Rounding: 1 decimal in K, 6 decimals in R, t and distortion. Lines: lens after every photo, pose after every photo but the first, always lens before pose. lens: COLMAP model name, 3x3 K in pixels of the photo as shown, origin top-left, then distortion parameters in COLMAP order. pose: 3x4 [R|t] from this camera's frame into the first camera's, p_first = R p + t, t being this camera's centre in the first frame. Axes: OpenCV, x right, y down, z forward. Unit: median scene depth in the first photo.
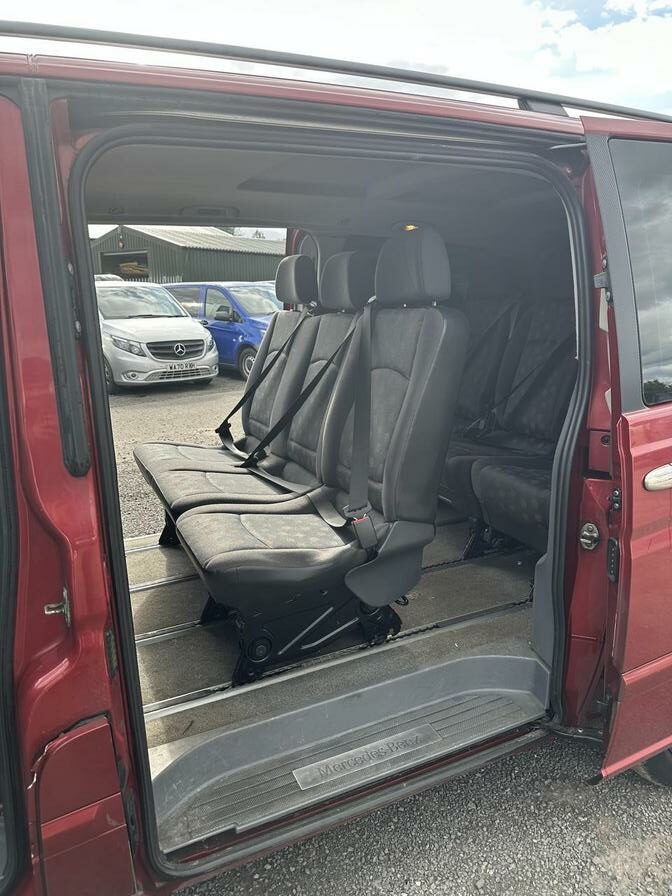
lens RADIAL K [[657.2, 0, 336.5], [0, 657.2, 444.8], [0, 0, 1]] dist [0.008421, -0.010240]
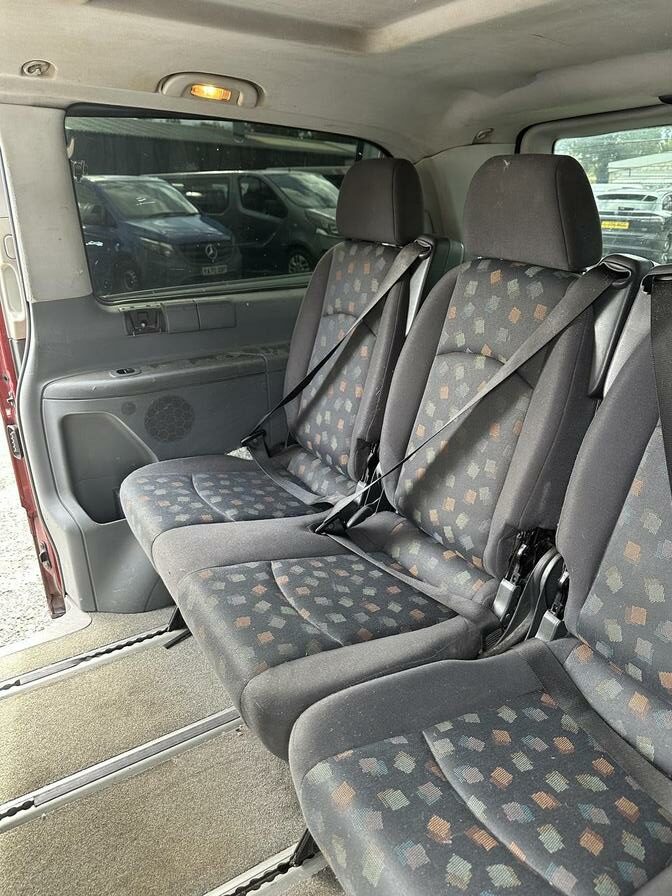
lens RADIAL K [[657.2, 0, 334.4], [0, 657.2, 447.4], [0, 0, 1]] dist [0.008421, -0.010240]
pose [[0.993894, -0.035805, 0.104372, 0.155528], [0.019475, 0.987962, 0.153464, -0.159955], [-0.108610, -0.150494, 0.982627, 0.507208]]
